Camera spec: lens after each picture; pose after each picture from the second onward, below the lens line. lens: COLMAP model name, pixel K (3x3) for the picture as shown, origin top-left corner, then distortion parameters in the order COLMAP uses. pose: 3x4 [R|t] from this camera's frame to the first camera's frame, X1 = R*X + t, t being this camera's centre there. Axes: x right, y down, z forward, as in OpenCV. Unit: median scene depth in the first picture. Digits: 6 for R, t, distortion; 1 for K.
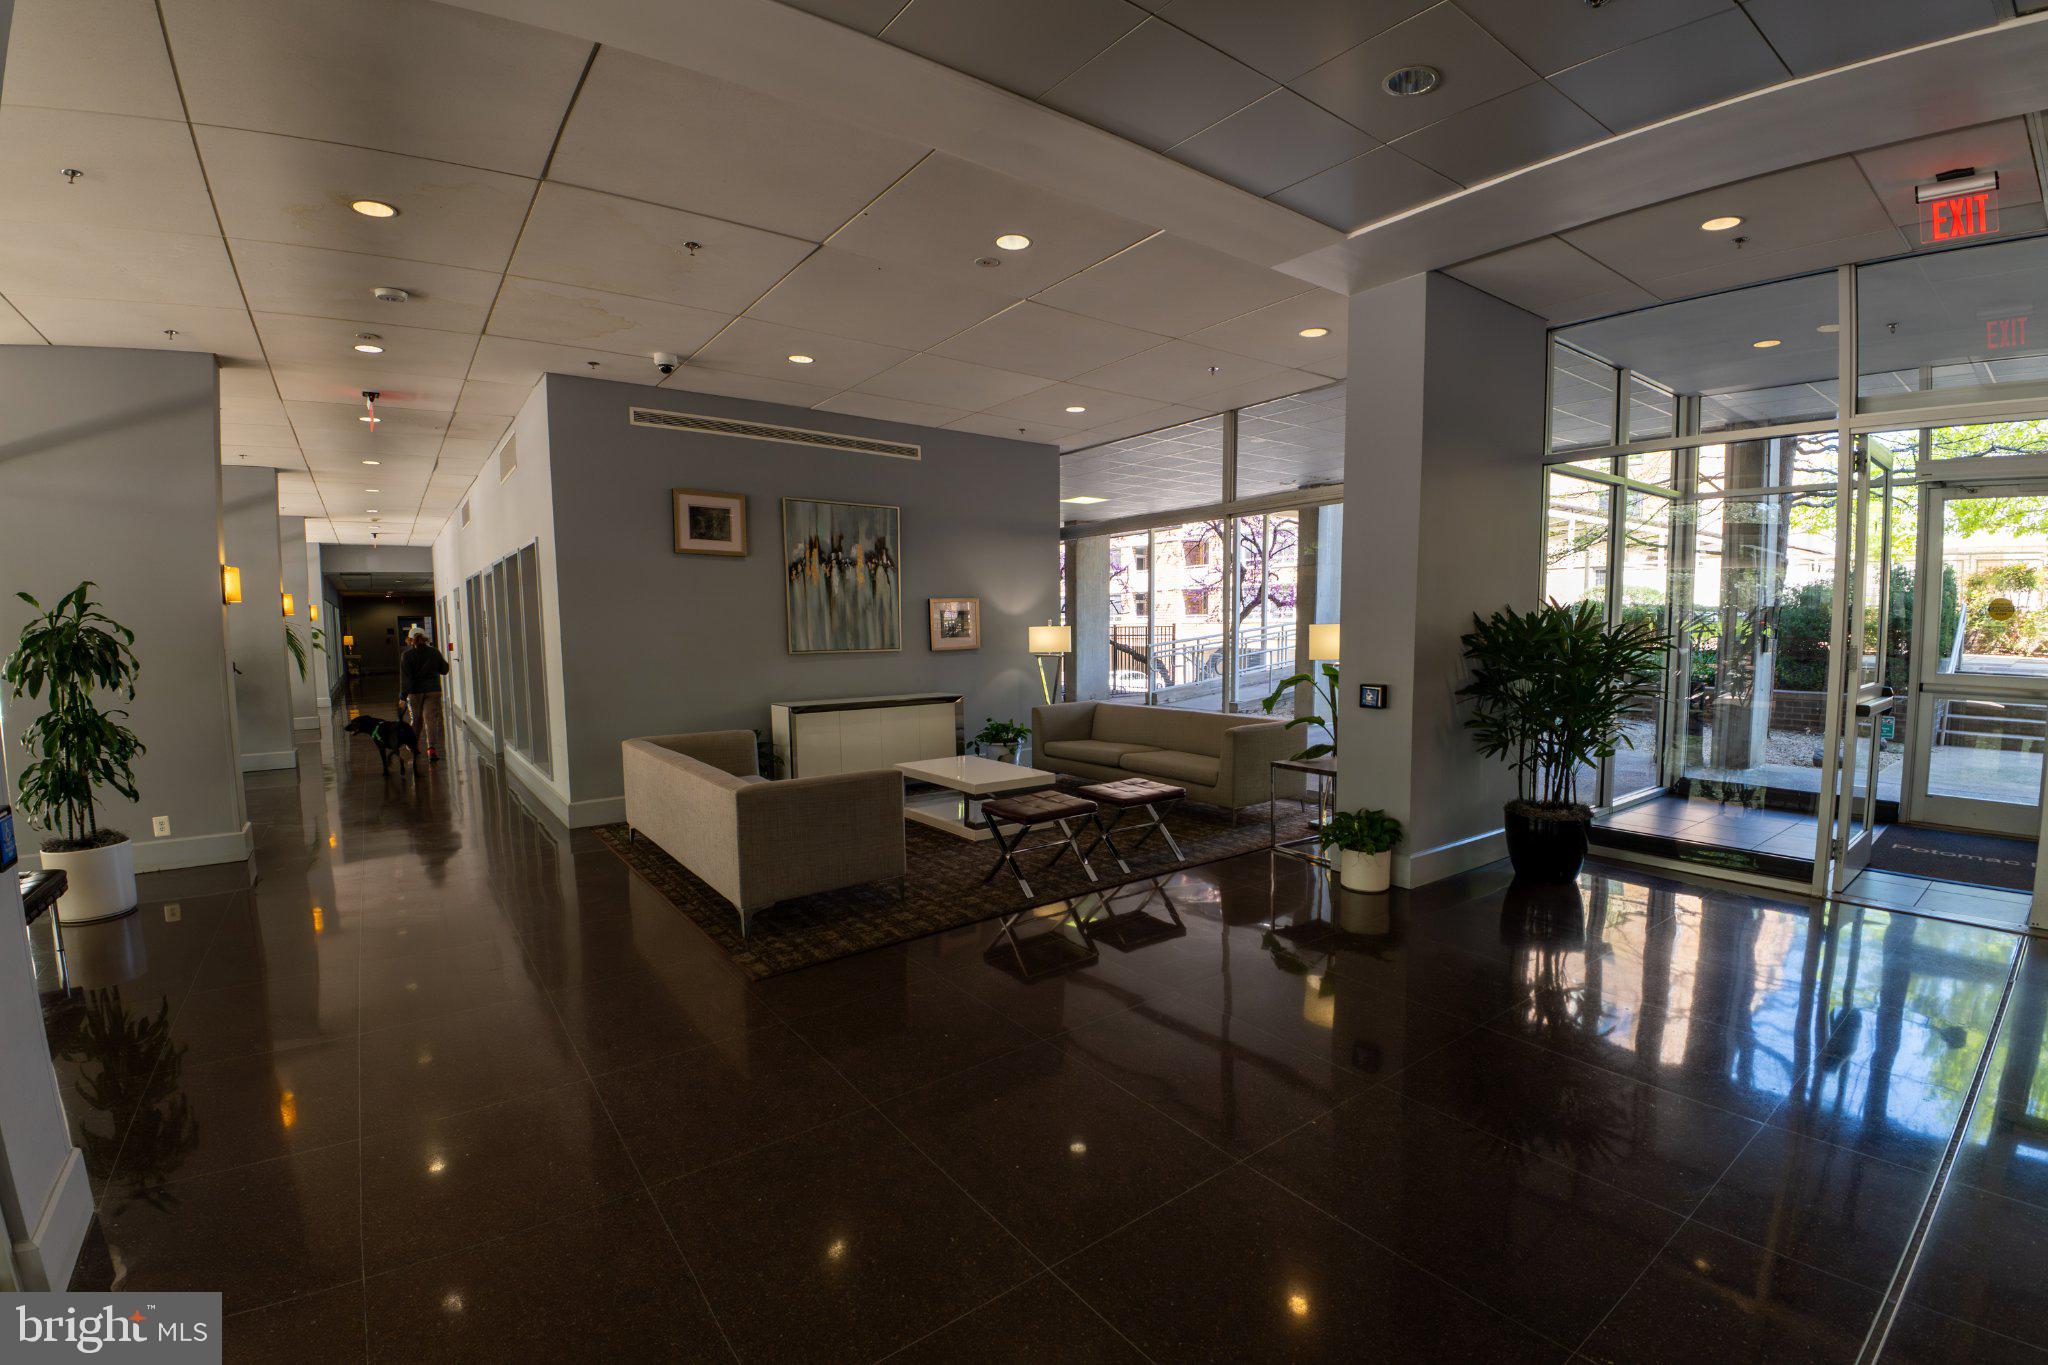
lens RADIAL K [[933.5, 0, 1113.9], [0, 933.5, 738.7], [0, 0, 1]] dist [-0.031523, -0.000617]
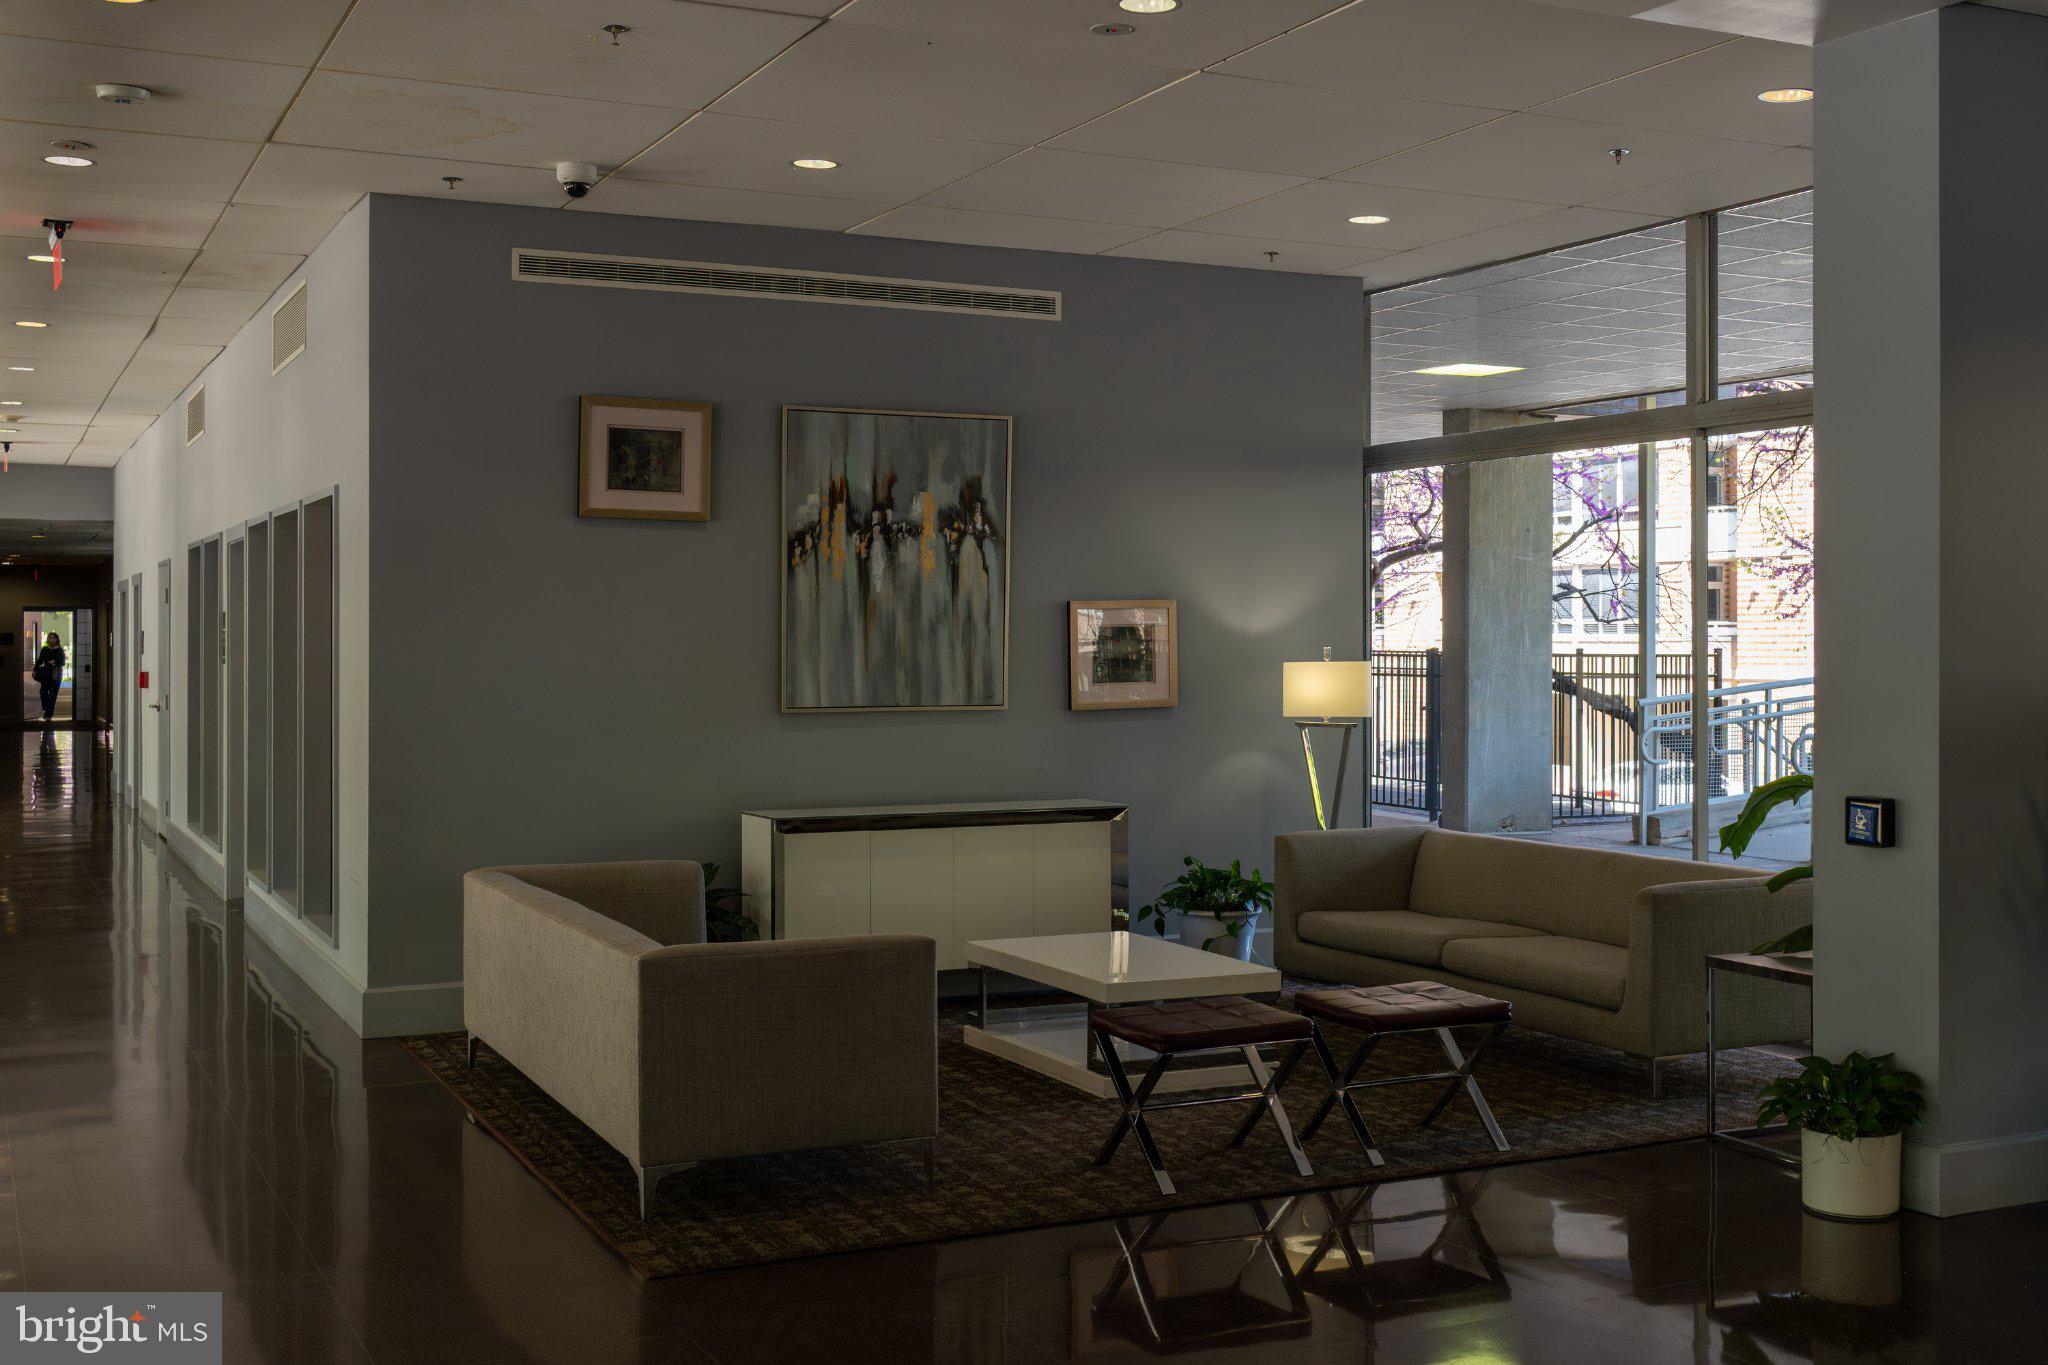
lens RADIAL K [[2250.6, 0, 1024.0], [0, 2250.6, 682.5], [0, 0, 1]] dist [-0.105846, -0.003472]
pose [[0.970354, 0.011126, -0.241431, 0.066174], [-0.036321, 0.994308, -0.100162, 0.007978], [0.238942, 0.105962, 0.965235, -0.129631]]
